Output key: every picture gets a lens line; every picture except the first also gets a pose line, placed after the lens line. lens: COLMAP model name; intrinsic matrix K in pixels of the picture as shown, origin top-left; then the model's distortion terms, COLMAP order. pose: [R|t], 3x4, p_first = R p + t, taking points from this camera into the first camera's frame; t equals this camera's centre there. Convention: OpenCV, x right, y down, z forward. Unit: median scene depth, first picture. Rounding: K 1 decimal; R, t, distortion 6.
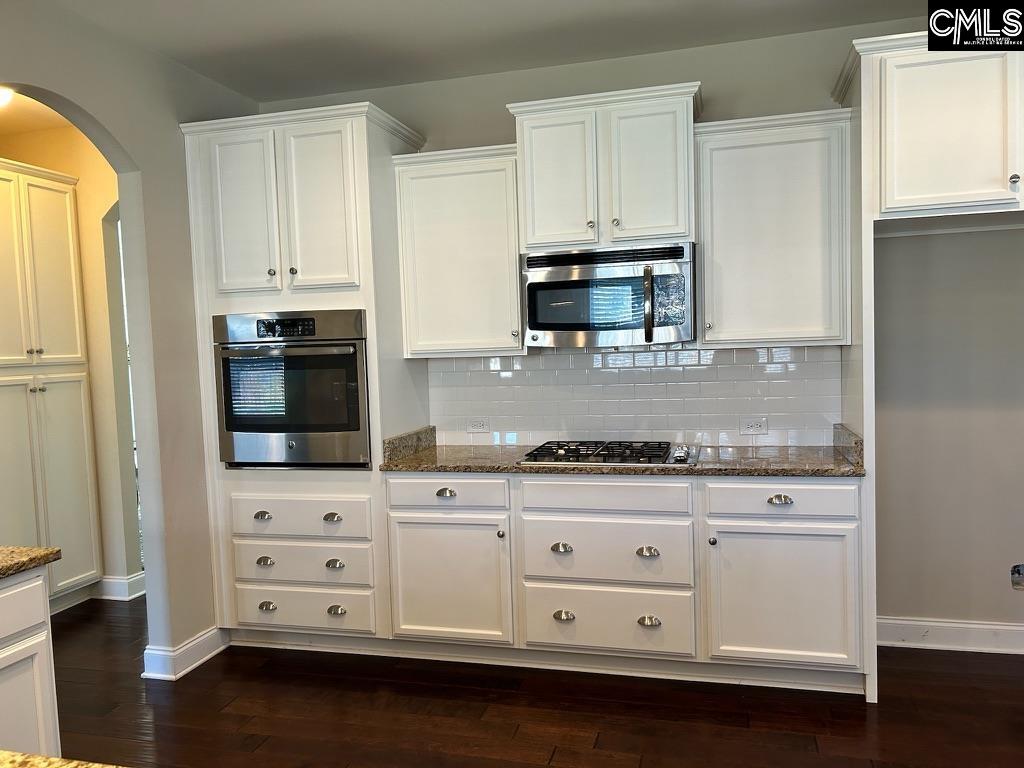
lens RADIAL K [[782.5, 0, 513.6], [0, 782.5, 386.8], [0, 0, 1]] dist [0.027584, -0.007501]
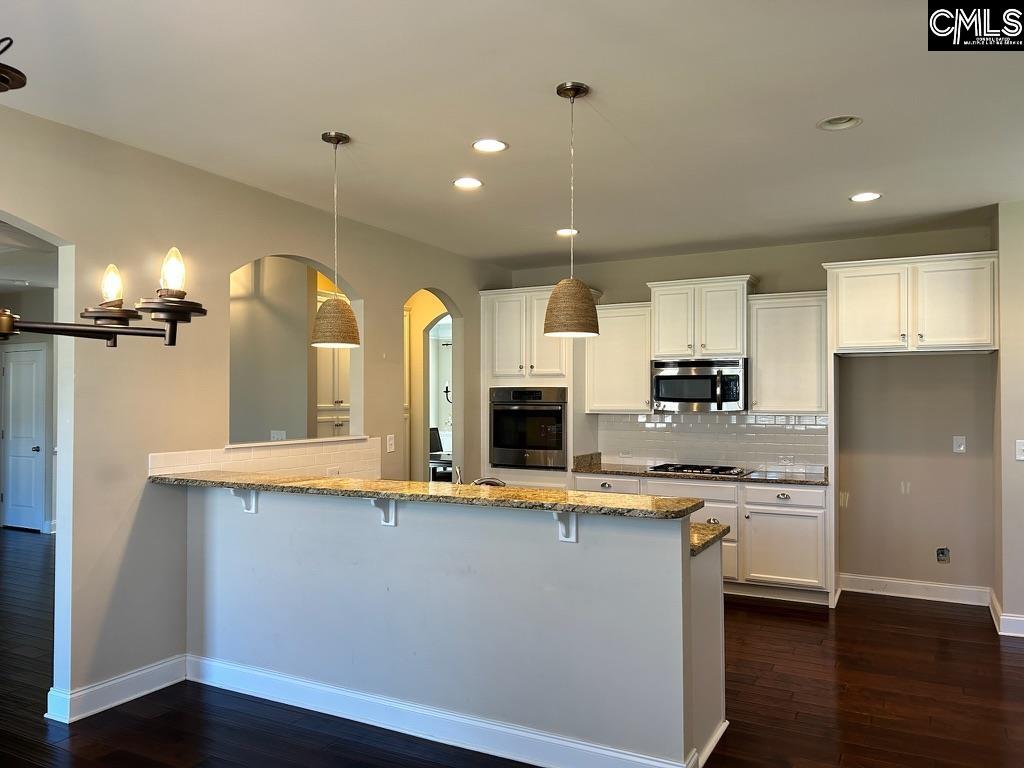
lens RADIAL K [[749.4, 0, 501.5], [0, 749.4, 393.5], [0, 0, 1]] dist [0.053094, -0.003275]
pose [[0.973749, 0.034686, -0.224966, 0.068858], [-0.048663, 0.997194, -0.056880, 0.029675], [0.222362, 0.066335, 0.972705, -0.843617]]
